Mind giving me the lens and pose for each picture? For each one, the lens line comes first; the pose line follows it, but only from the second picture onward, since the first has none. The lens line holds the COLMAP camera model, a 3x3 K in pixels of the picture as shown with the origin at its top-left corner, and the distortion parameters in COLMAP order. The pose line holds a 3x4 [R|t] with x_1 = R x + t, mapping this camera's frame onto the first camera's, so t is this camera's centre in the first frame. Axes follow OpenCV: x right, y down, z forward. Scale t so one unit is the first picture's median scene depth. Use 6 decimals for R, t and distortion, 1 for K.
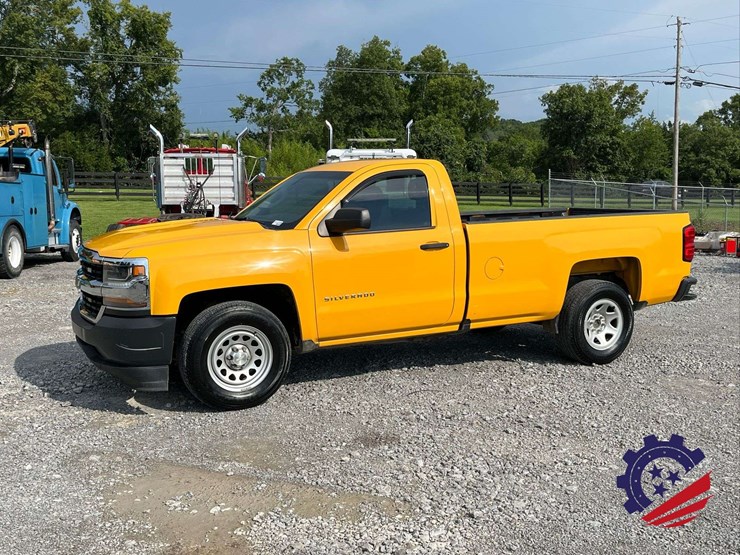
lens RADIAL K [[757.5, 0, 370.0], [0, 757.5, 277.5], [0, 0, 1]] dist [0.081123, -0.155237]
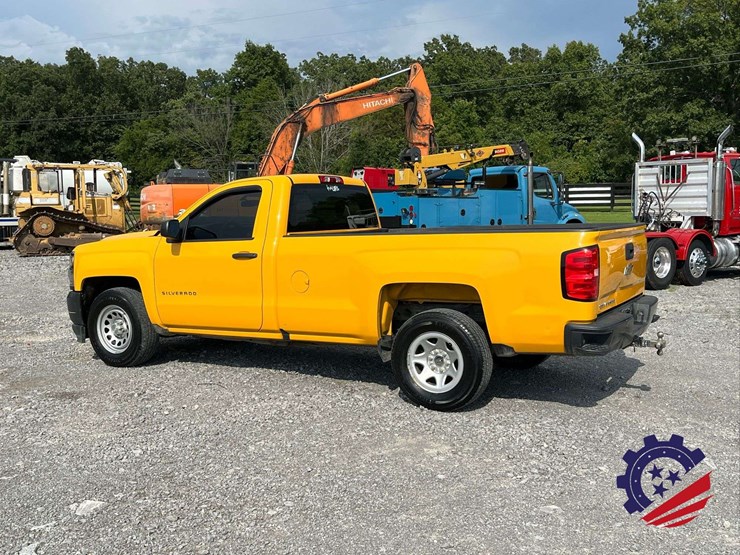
lens RADIAL K [[793.8, 0, 366.7], [0, 793.8, 278.9], [0, 0, 1]] dist [0.101153, -0.222332]
pose [[0.544549, 0.070049, -0.835799, 0.385252], [-0.083419, 0.996089, 0.029132, -0.019102], [0.834570, 0.053858, 0.548262, 0.177839]]
